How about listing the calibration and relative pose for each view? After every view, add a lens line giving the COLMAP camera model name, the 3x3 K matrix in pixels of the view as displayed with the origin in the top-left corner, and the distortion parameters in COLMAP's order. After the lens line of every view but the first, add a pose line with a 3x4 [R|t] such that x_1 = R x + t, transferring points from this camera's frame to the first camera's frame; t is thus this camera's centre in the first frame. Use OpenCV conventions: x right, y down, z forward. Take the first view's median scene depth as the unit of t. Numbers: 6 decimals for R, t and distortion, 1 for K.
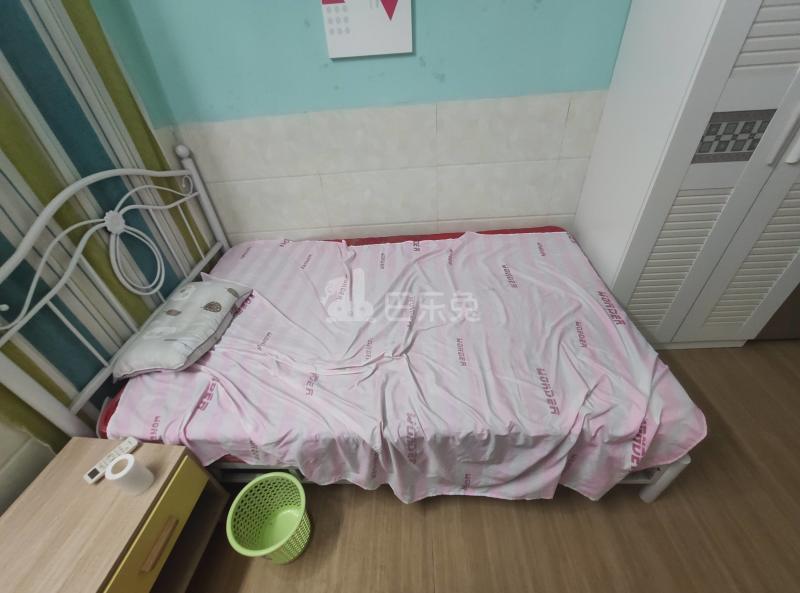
lens RADIAL K [[338.8, 0, 403.3], [0, 338.8, 296.2], [0, 0, 1]] dist [-0.011254, 0.003642]
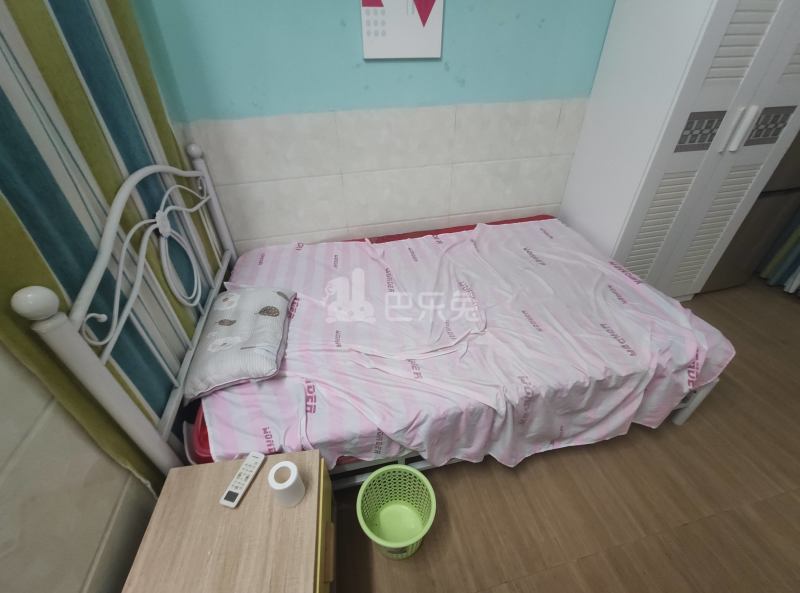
lens RADIAL K [[338.8, 0, 397.4], [0, 338.8, 296.8], [0, 0, 1]] dist [-0.011254, 0.003642]
pose [[0.967455, -0.105260, 0.230113, -0.502606], [0.114750, 0.992994, -0.028217, 0.066457], [-0.225530, 0.053705, 0.972755, 0.016235]]
